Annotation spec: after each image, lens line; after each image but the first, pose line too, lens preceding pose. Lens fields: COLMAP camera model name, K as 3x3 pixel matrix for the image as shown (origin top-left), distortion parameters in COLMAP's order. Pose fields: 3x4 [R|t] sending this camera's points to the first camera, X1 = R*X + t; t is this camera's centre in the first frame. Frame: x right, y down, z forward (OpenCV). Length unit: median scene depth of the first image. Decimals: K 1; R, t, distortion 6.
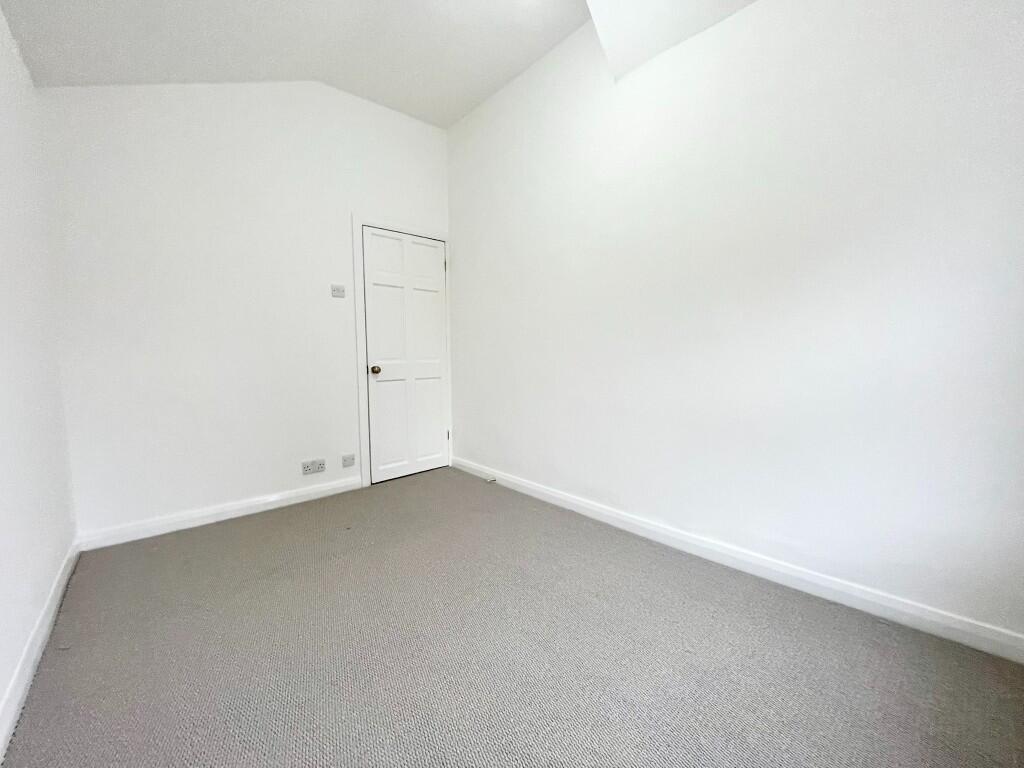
lens RADIAL K [[413.7, 0, 512.1], [0, 413.7, 383.0], [0, 0, 1]] dist [-0.003881, 0.000838]
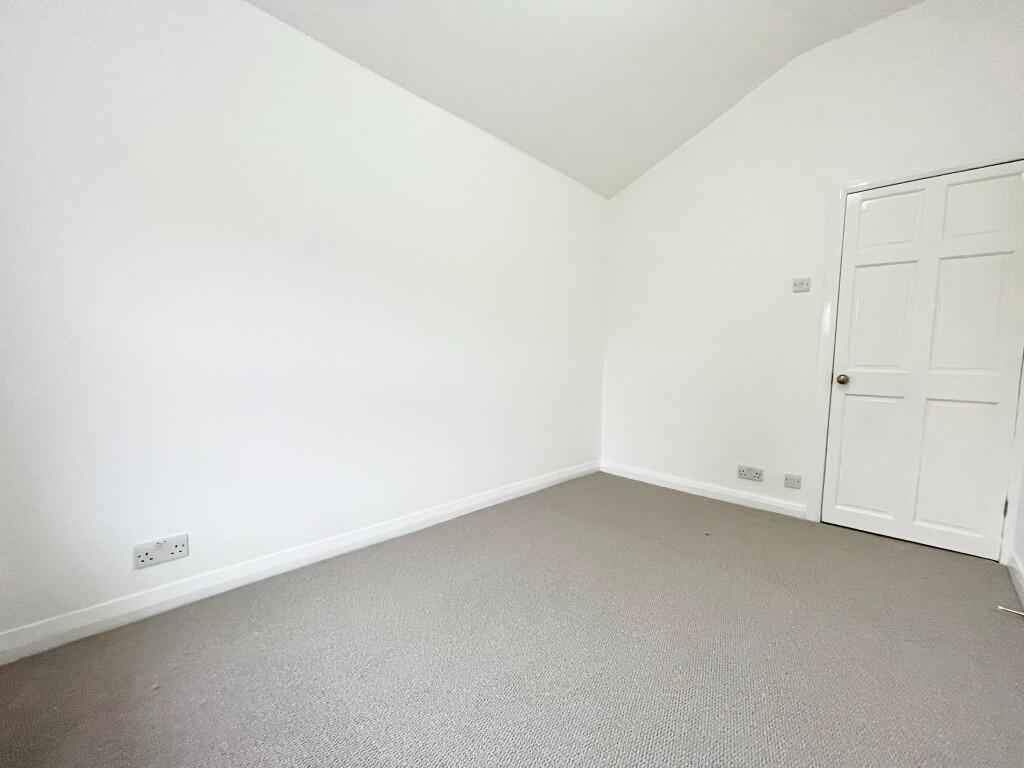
lens RADIAL K [[413.7, 0, 511.6], [0, 413.7, 386.1], [0, 0, 1]] dist [-0.003881, 0.000838]
pose [[0.067082, 0.084968, -0.994123, 0.393576], [-0.089742, 0.992843, 0.078803, -0.024475], [0.993703, 0.083929, 0.074227, 0.330774]]
